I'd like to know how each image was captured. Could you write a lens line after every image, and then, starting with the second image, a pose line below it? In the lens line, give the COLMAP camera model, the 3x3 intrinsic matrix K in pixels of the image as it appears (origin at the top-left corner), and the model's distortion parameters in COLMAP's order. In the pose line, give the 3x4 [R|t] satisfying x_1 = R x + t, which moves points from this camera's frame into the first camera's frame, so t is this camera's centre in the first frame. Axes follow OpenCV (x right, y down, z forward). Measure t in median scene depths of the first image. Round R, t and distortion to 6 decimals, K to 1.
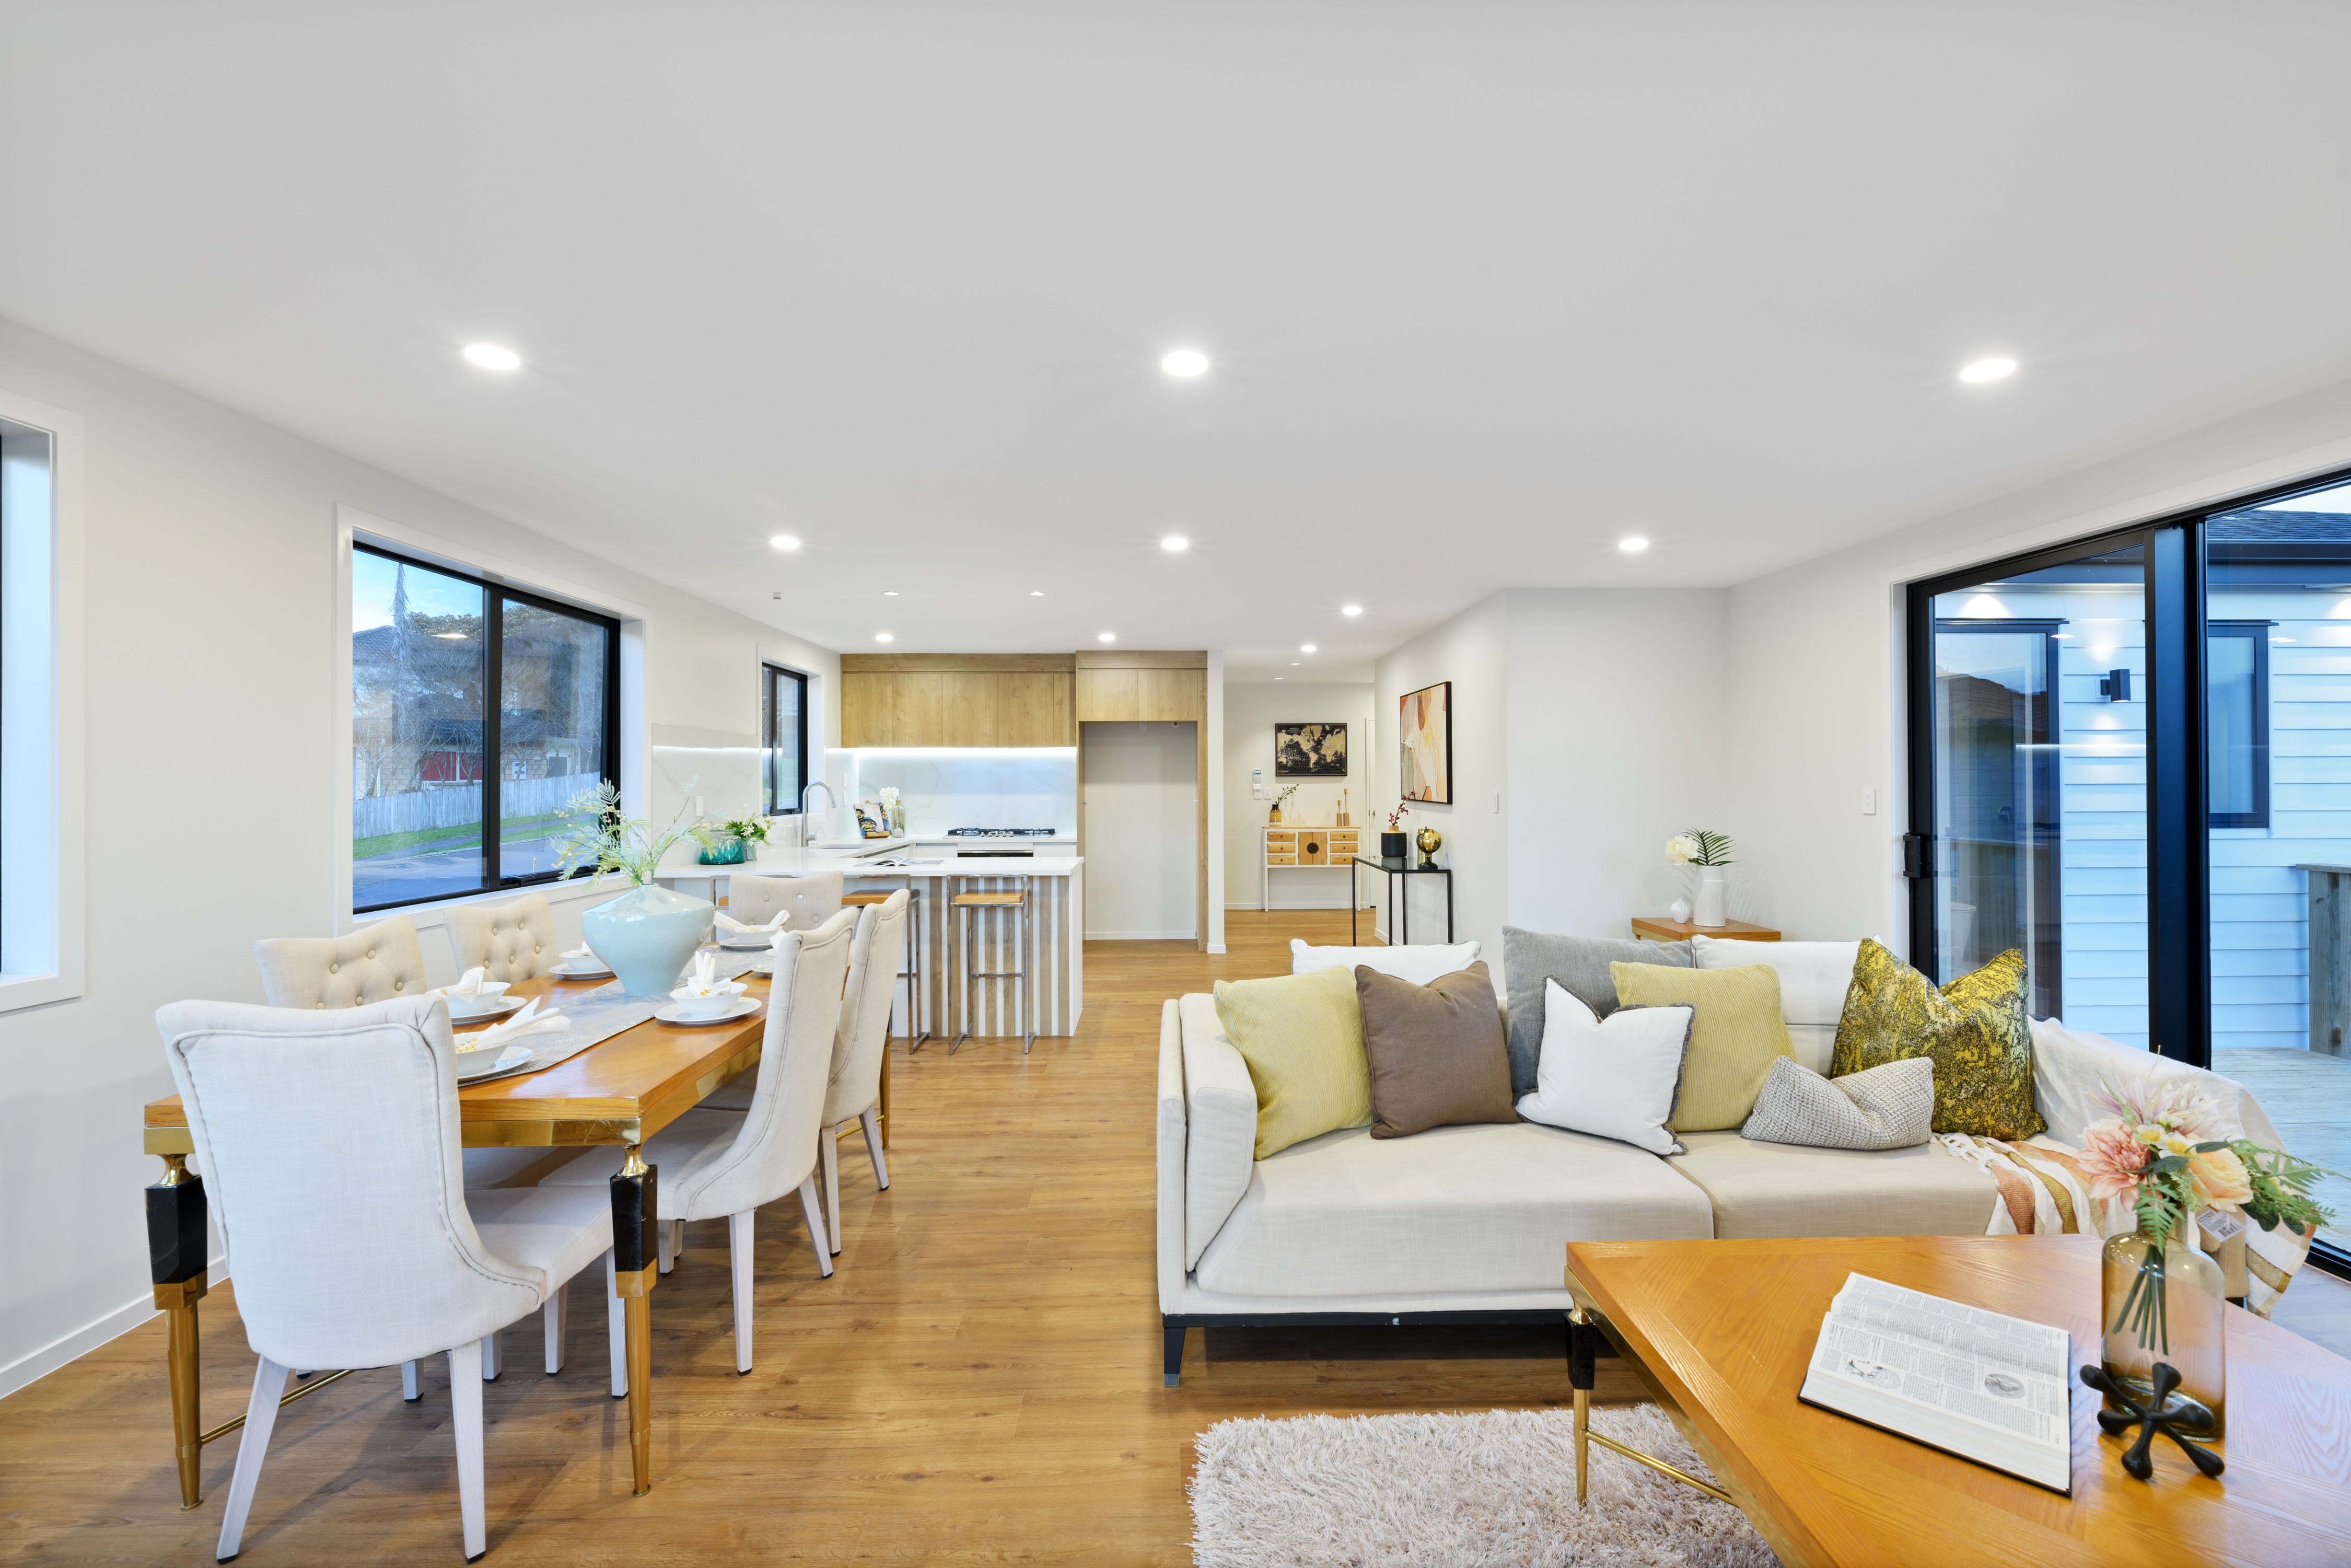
lens RADIAL K [[978.2, 0, 1198.7], [0, 978.2, 781.0], [0, 0, 1]] dist [0.001576, -0.000080]
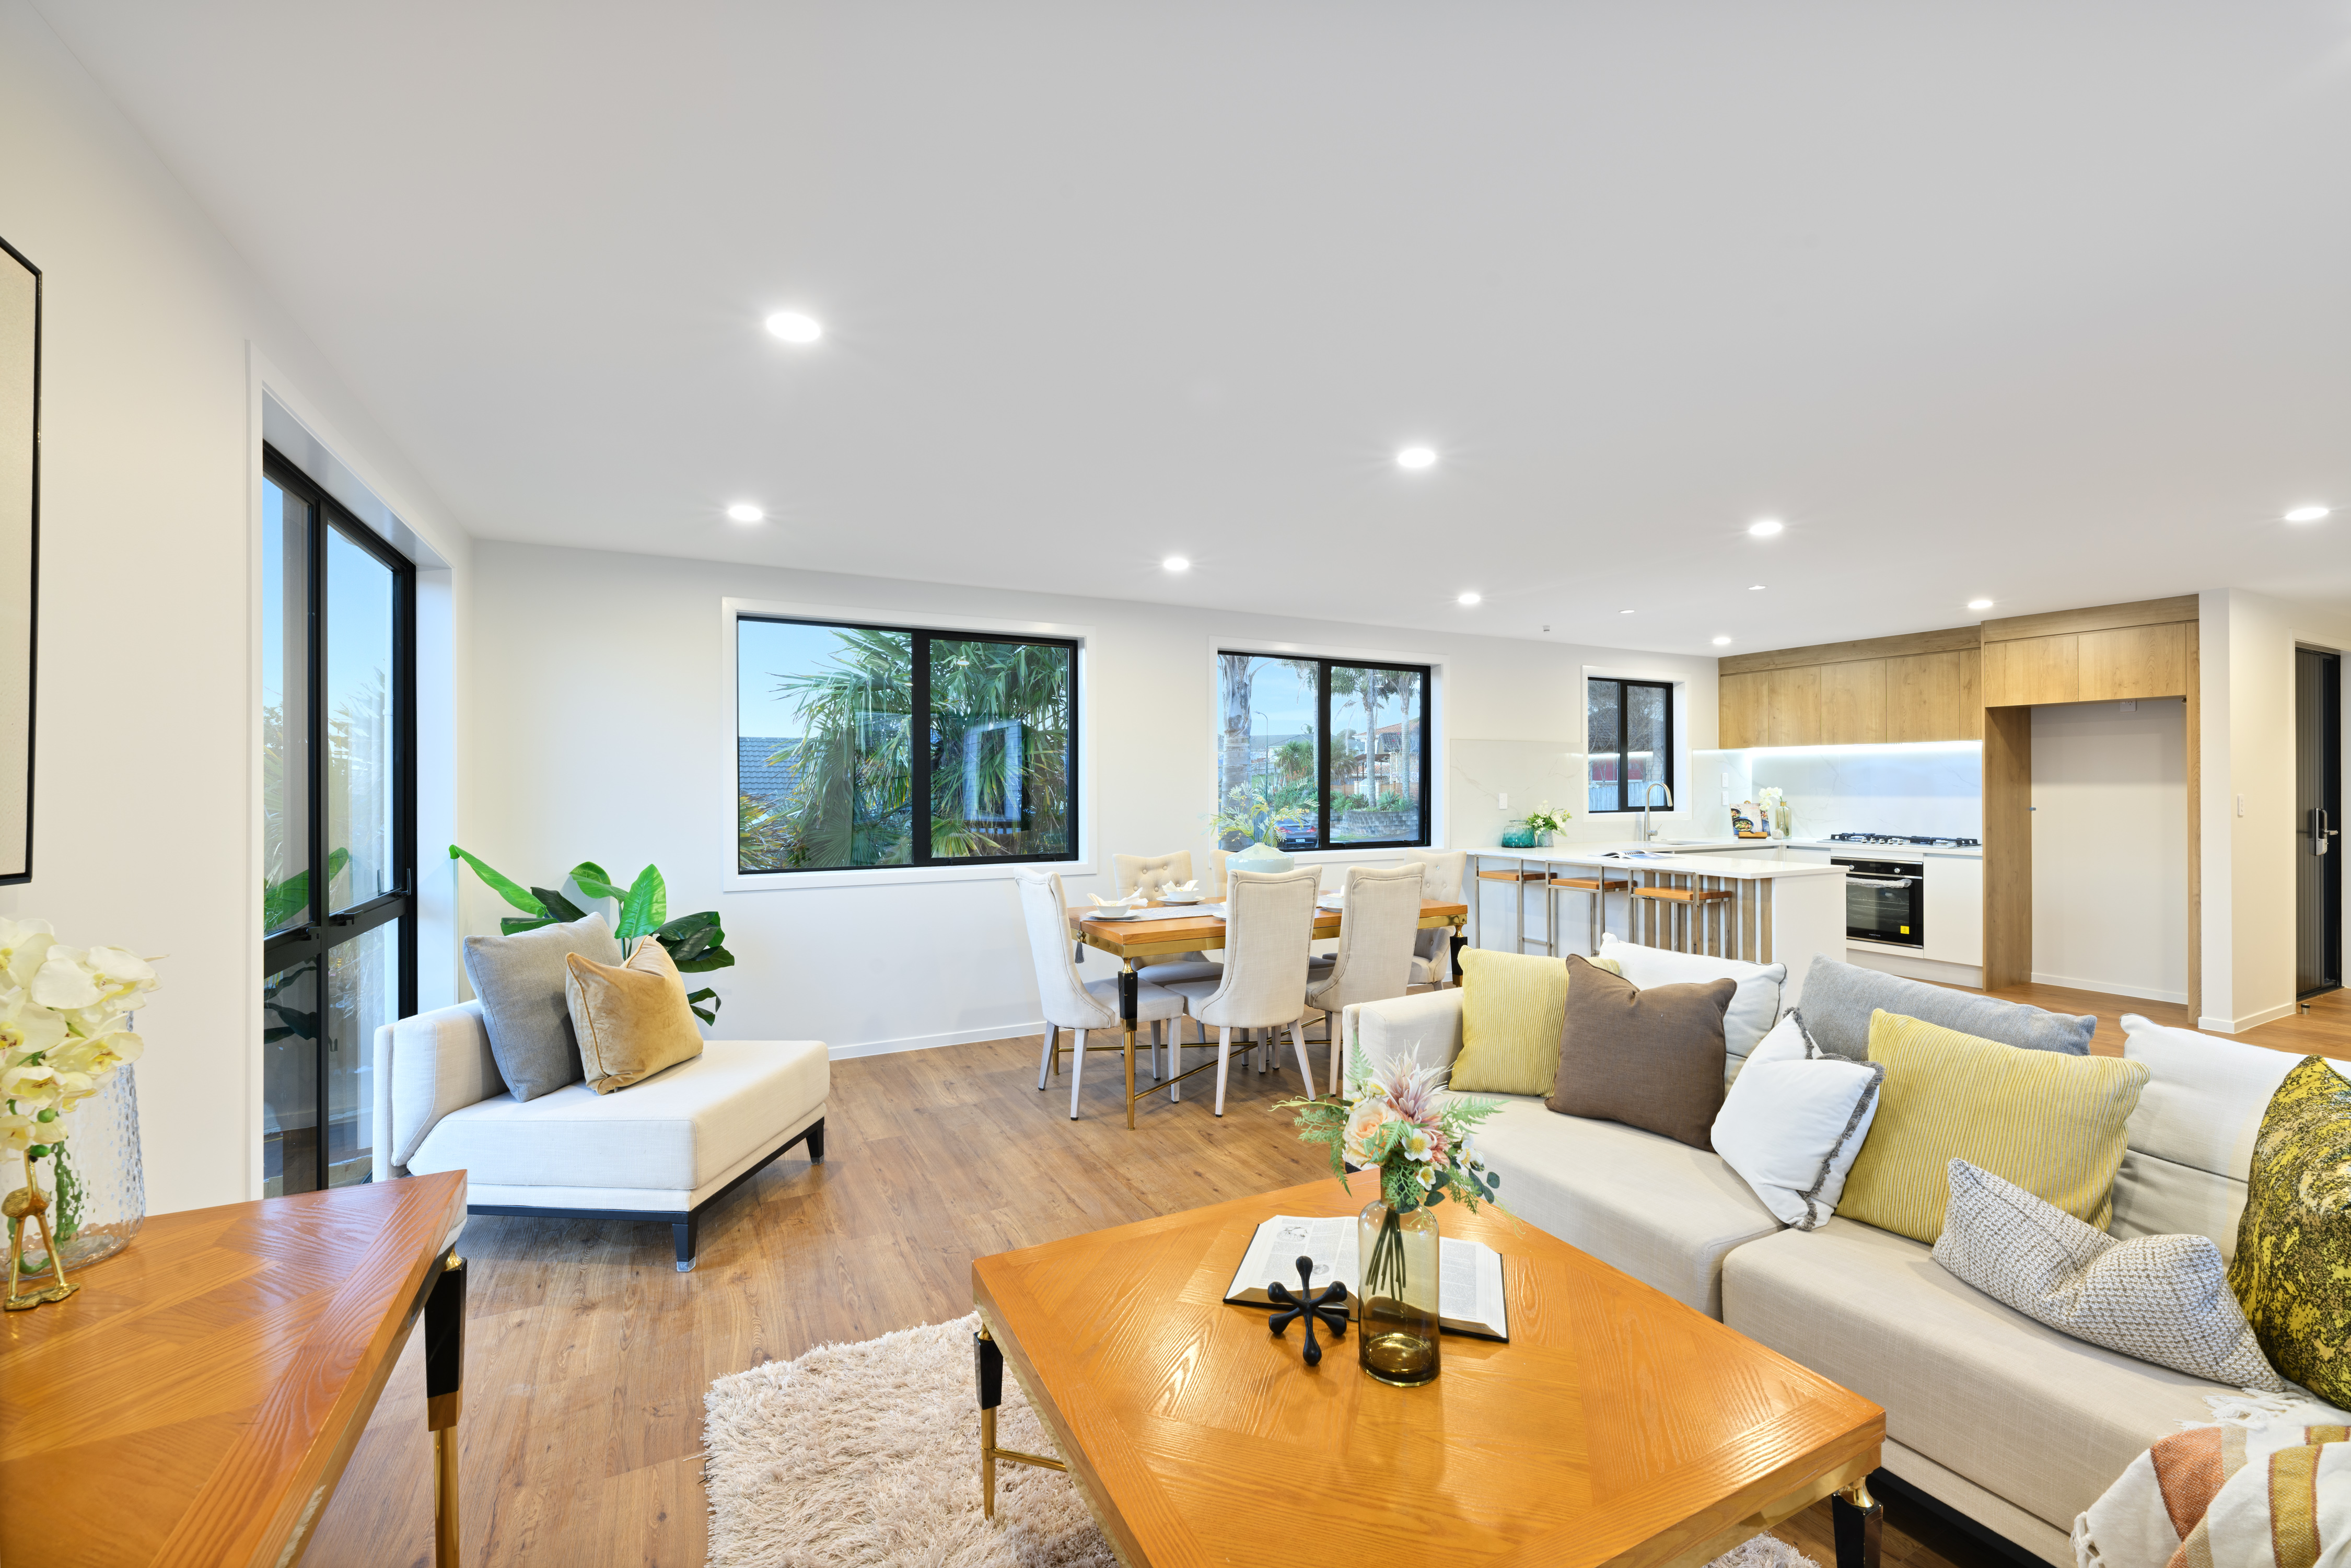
lens RADIAL K [[978.2, 0, 1194.1], [0, 978.2, 778.4], [0, 0, 1]] dist [0.001576, -0.000080]
pose [[0.437770, -0.003229, -0.899081, 0.320276], [0.000929, 0.999995, -0.003140, -0.000343], [0.899087, 0.000540, 0.437770, 0.053379]]
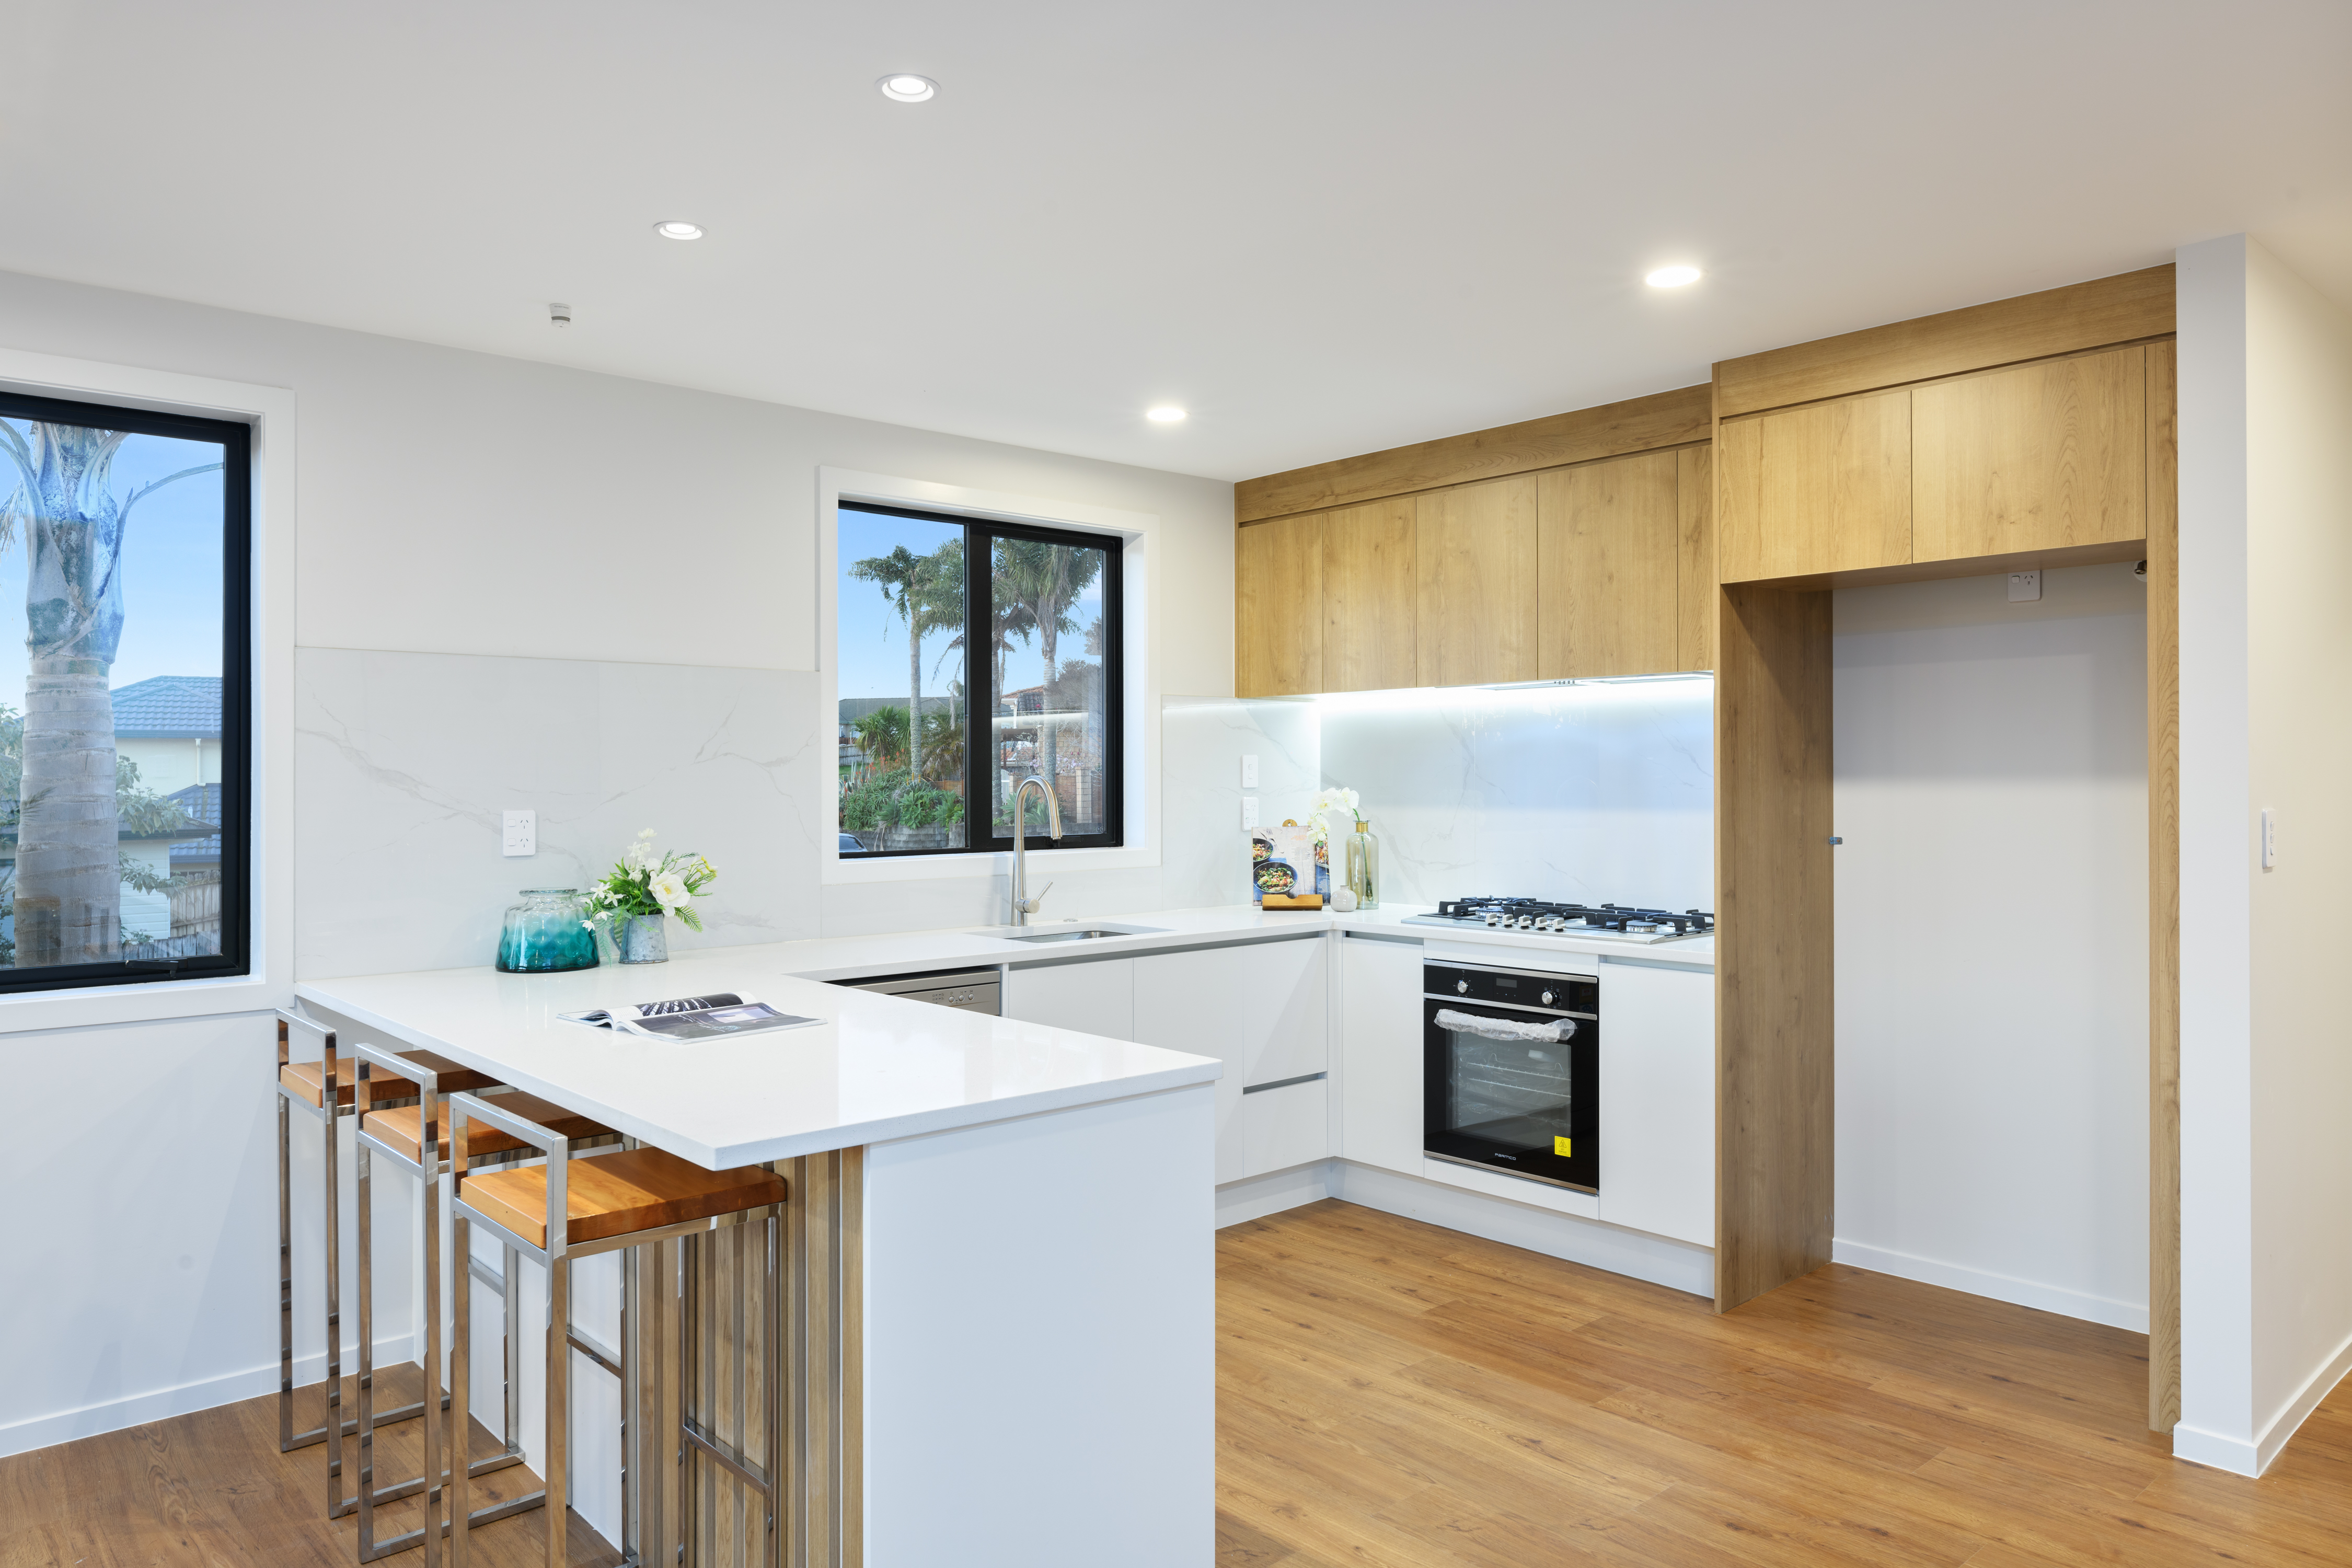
lens RADIAL K [[1553.4, 0, 1187.0], [0, 1553.4, 776.8], [0, 0, 1]] dist [0.001611, -0.001483]
pose [[0.641627, -0.000007, -0.767017, 0.152256], [0.002509, 0.999995, 0.002090, -0.000262], [0.767013, -0.003265, 0.641624, 0.543657]]
